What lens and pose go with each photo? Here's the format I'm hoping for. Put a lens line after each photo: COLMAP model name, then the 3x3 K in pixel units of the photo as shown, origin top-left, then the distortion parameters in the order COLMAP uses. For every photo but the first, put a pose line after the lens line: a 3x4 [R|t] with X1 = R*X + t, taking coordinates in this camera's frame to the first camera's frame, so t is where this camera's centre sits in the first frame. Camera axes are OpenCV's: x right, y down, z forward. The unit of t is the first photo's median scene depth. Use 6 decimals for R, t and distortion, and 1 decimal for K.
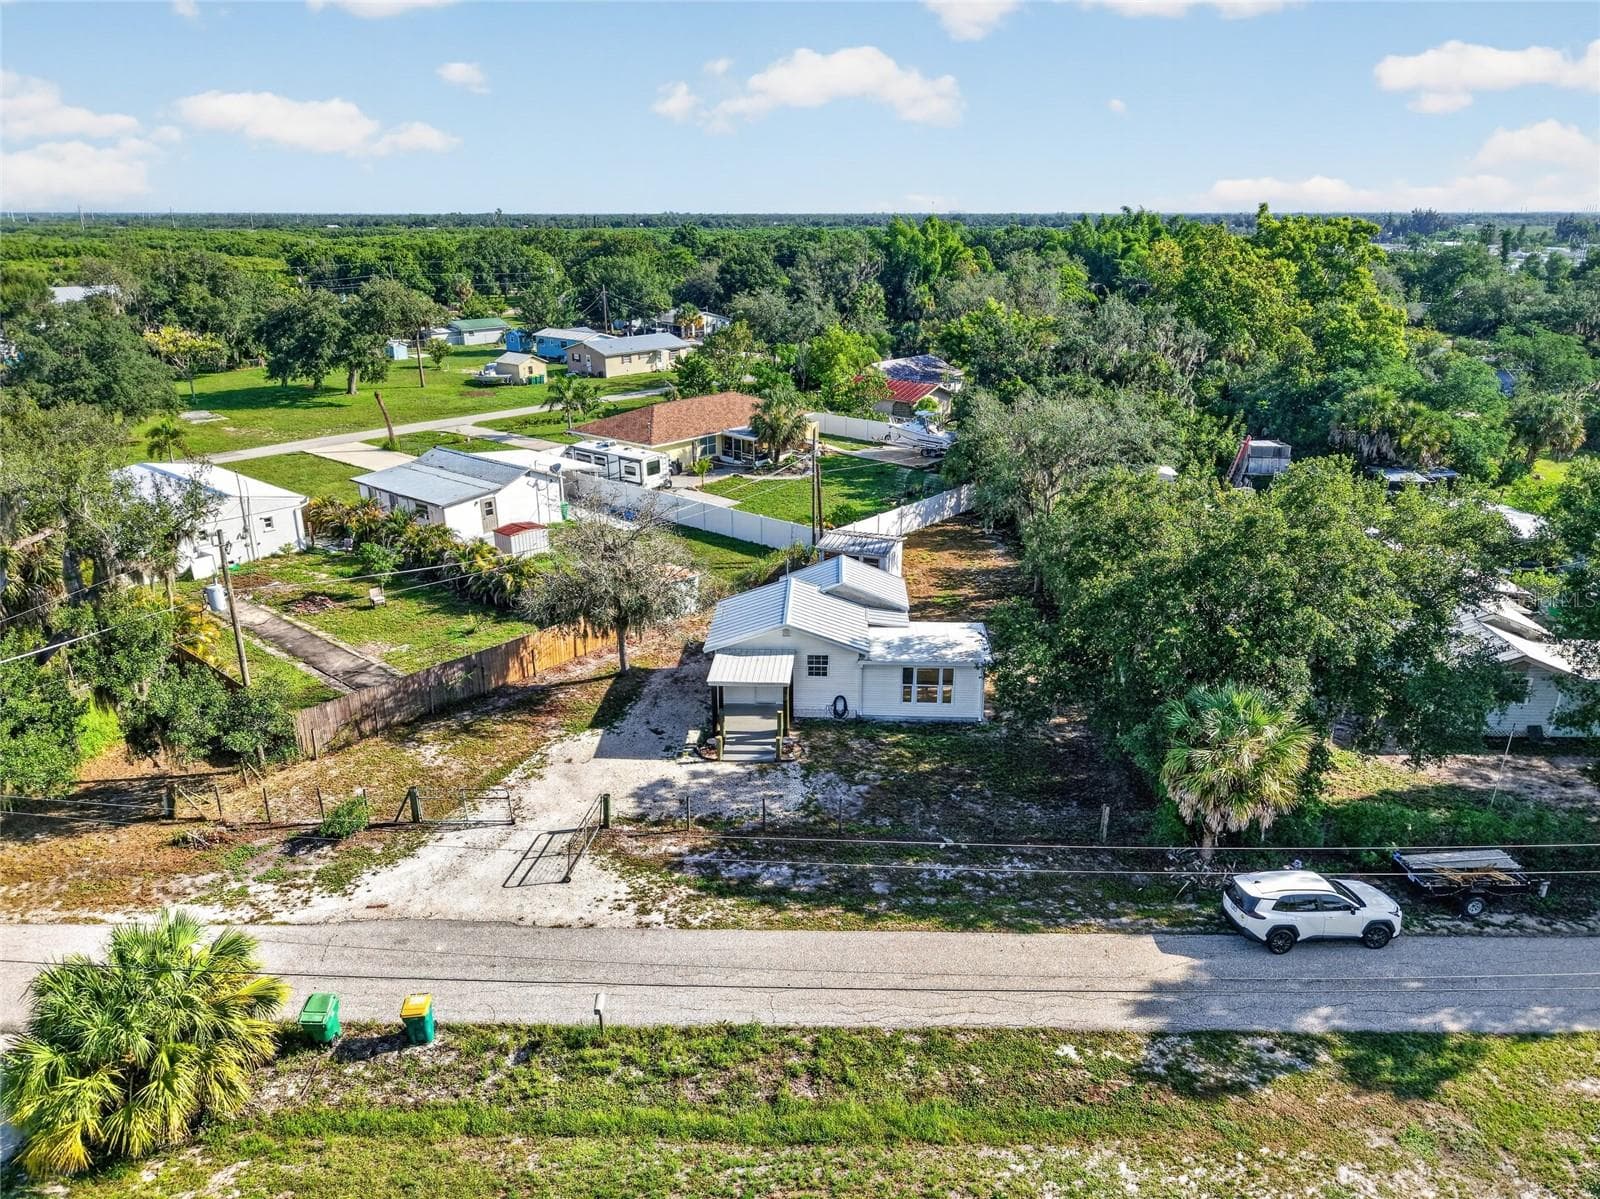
lens RADIAL K [[1072.7, 0, 801.1], [0, 1072.7, 608.4], [0, 0, 1]] dist [0.029042, -0.036010]
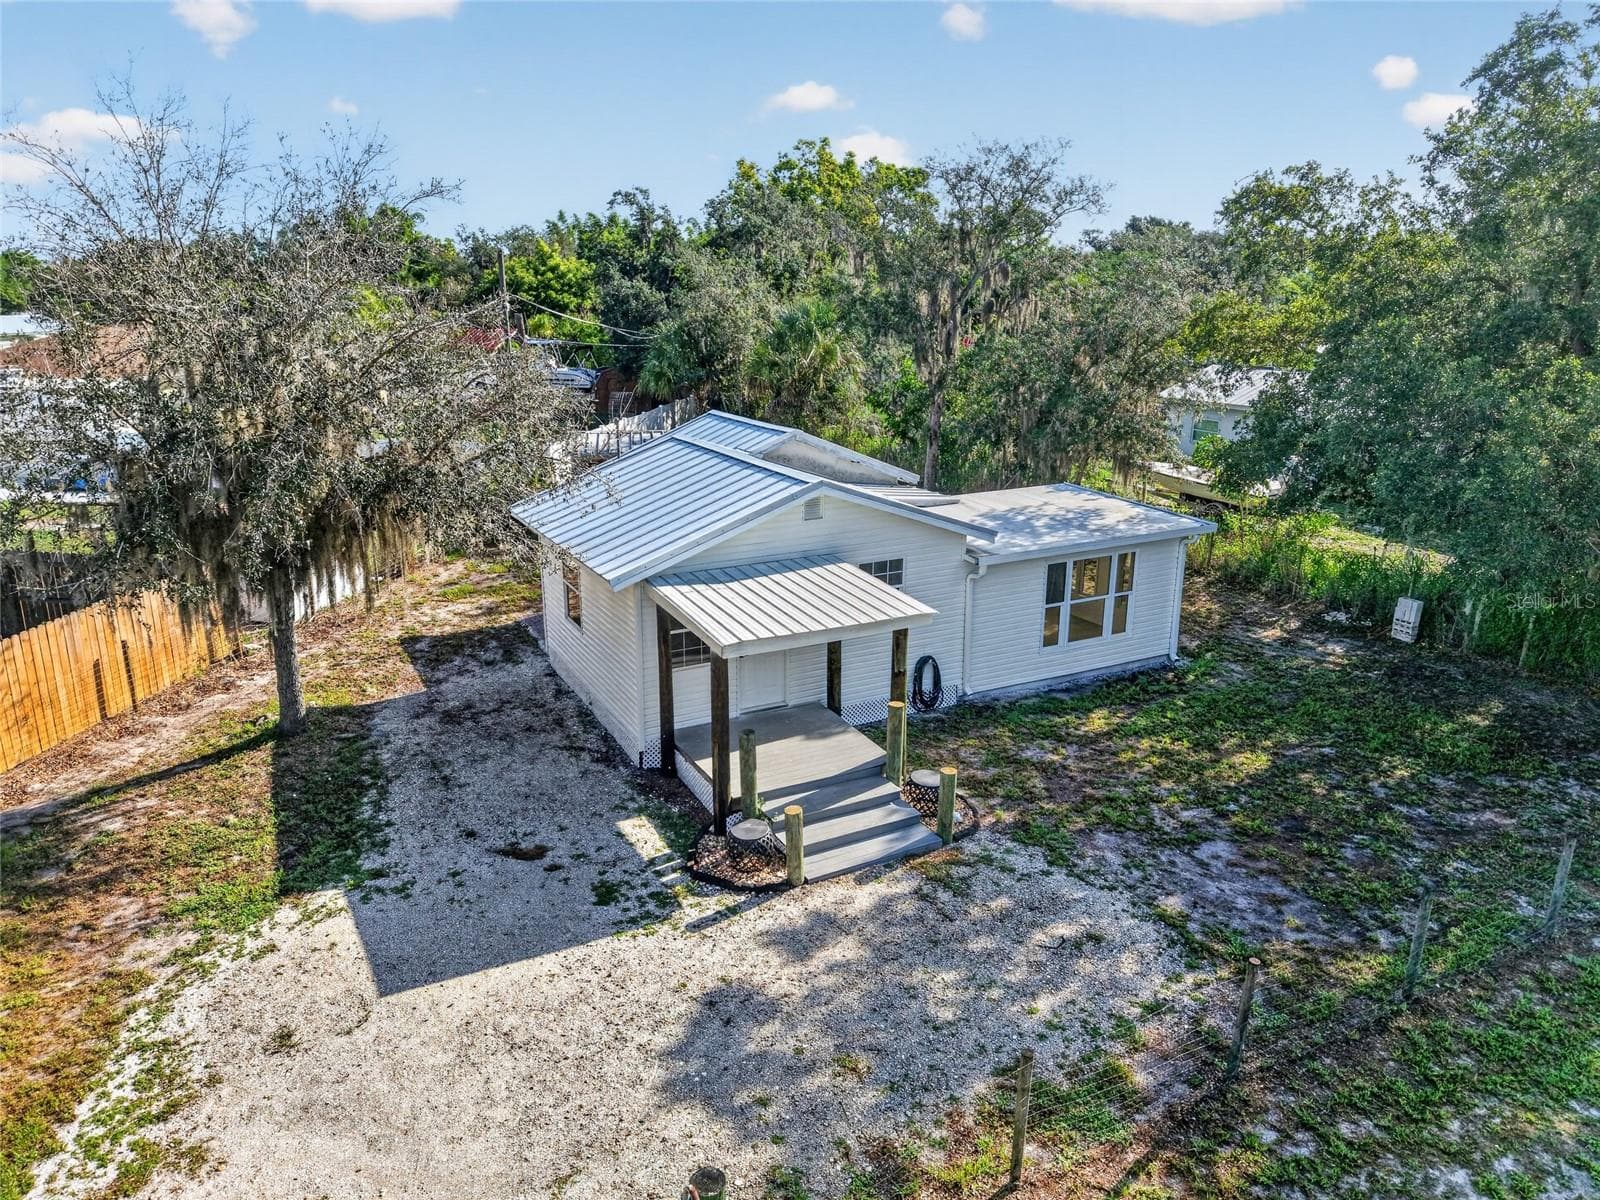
lens RADIAL K [[1072.7, 0, 801.1], [0, 1072.7, 608.9], [0, 0, 1]] dist [0.029042, -0.036010]
pose [[0.865500, -0.143775, 0.479832, -0.185335], [0.172387, 0.984902, -0.015832, 0.056802], [-0.470311, 0.096419, 0.877218, 0.605683]]
